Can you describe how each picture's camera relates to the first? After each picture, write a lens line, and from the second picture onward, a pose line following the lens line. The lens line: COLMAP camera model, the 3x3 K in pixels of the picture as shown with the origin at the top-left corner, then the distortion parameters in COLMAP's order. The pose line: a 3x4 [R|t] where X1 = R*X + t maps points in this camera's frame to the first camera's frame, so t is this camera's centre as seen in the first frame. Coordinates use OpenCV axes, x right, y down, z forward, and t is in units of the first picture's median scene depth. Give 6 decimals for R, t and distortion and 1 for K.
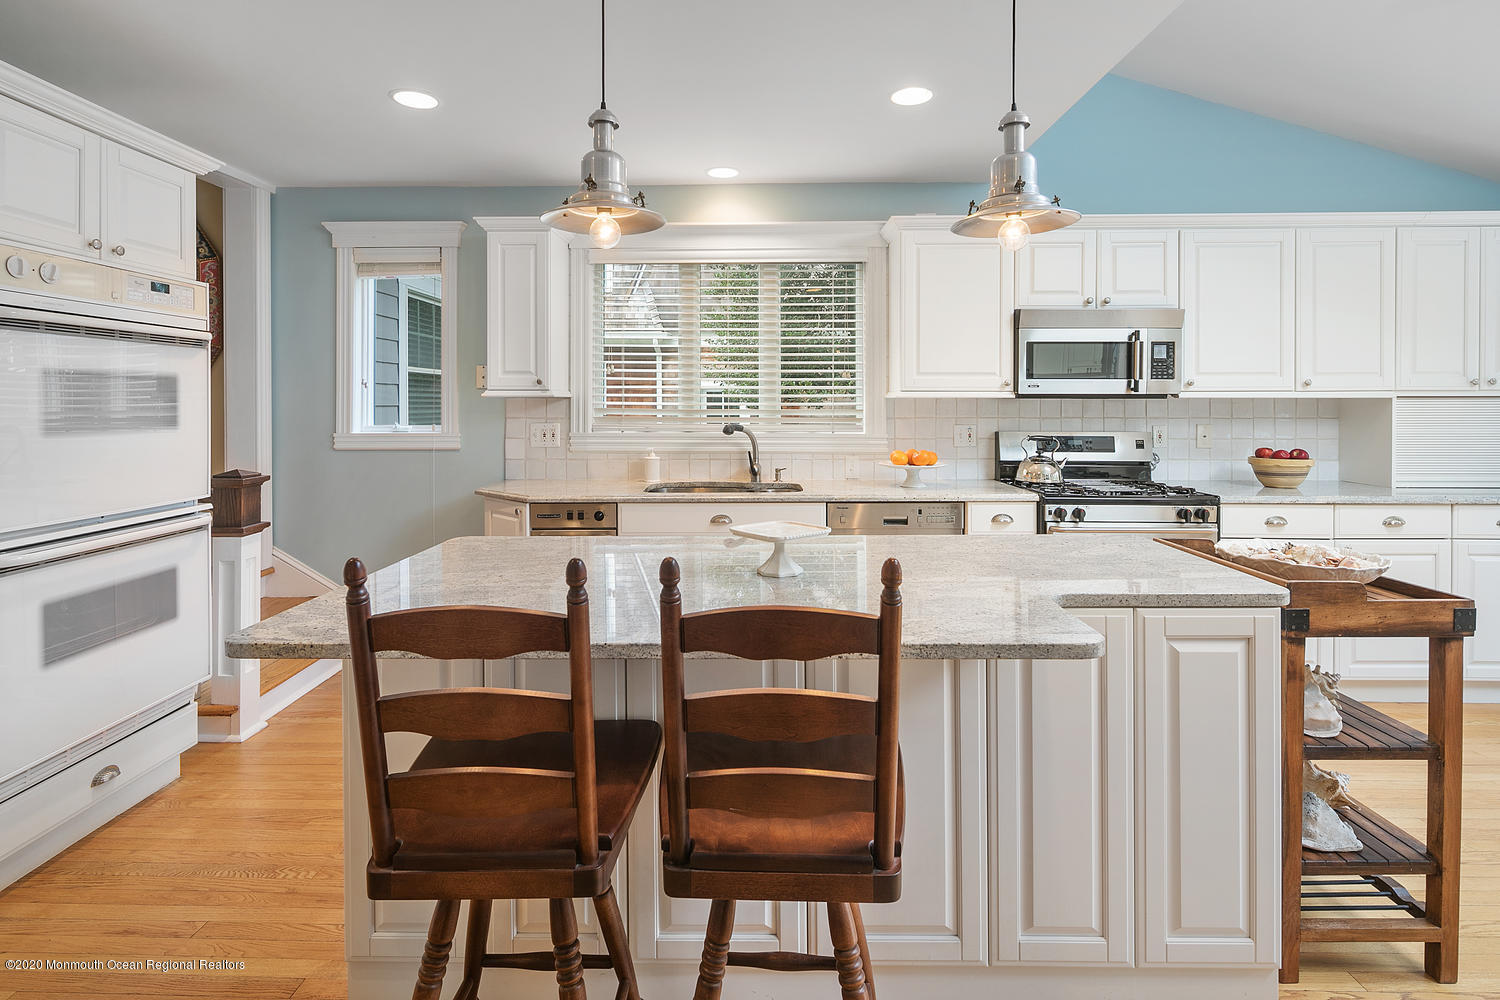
lens RADIAL K [[743.2, 0, 749.7], [0, 743.2, 471.7], [0, 0, 1]] dist [-0.000750, -0.000304]
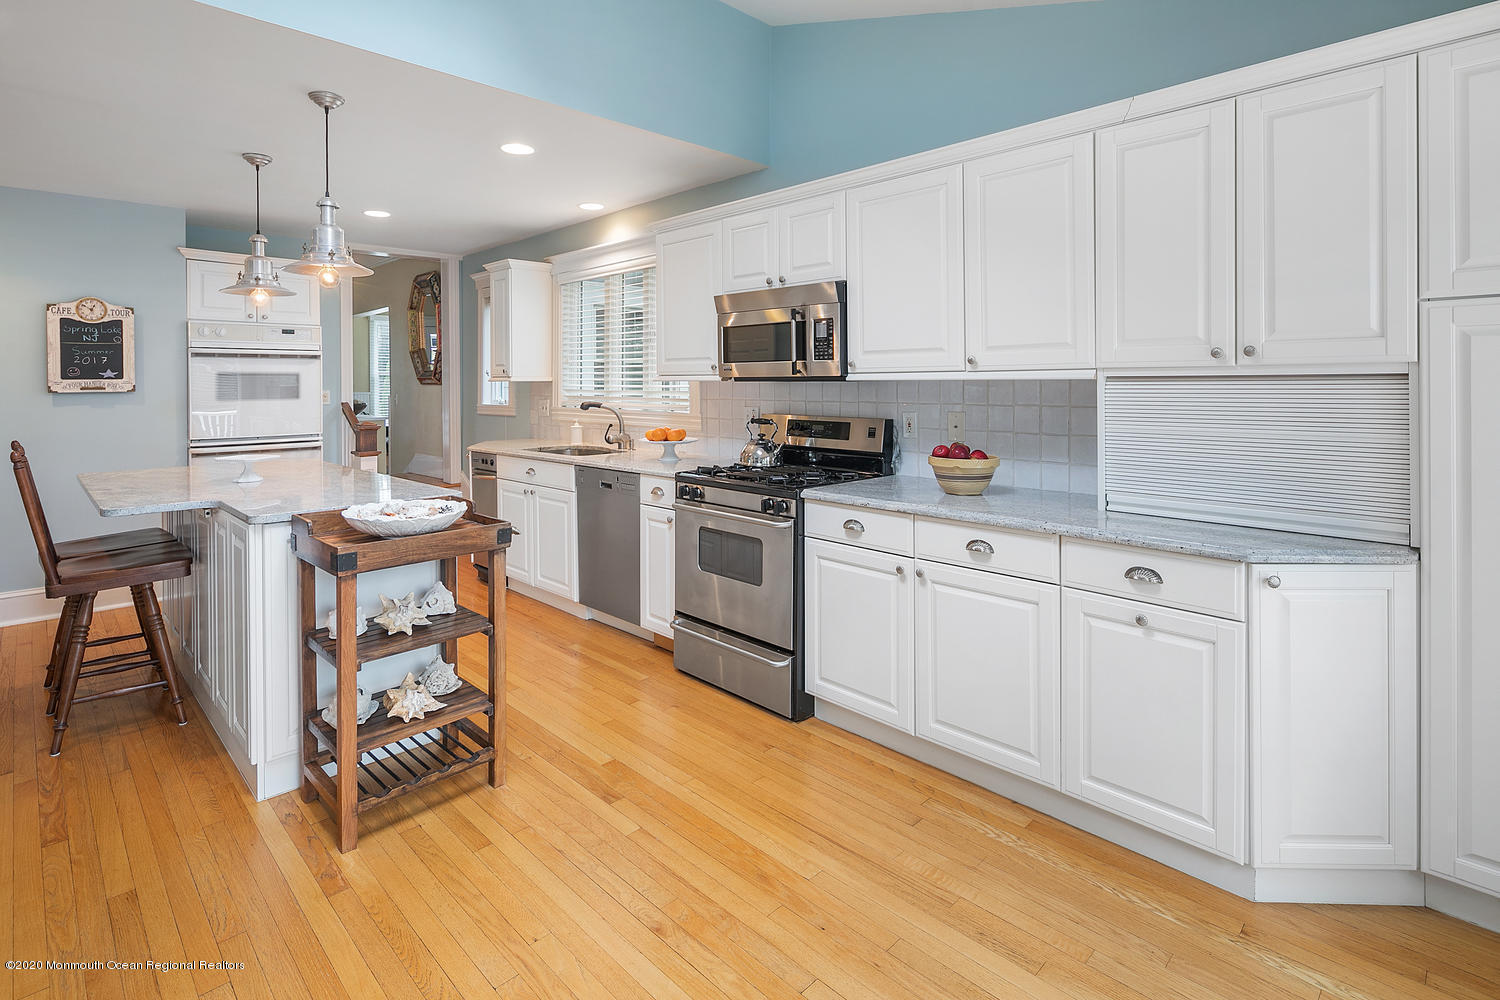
lens RADIAL K [[743.2, 0, 749.7], [0, 743.2, 471.7], [0, 0, 1]] dist [-0.000750, -0.000304]
pose [[0.710280, 0.081142, -0.699227, 1.138060], [-0.061554, 0.996688, 0.053134, -0.031171], [0.701222, 0.005300, 0.712923, 0.290355]]
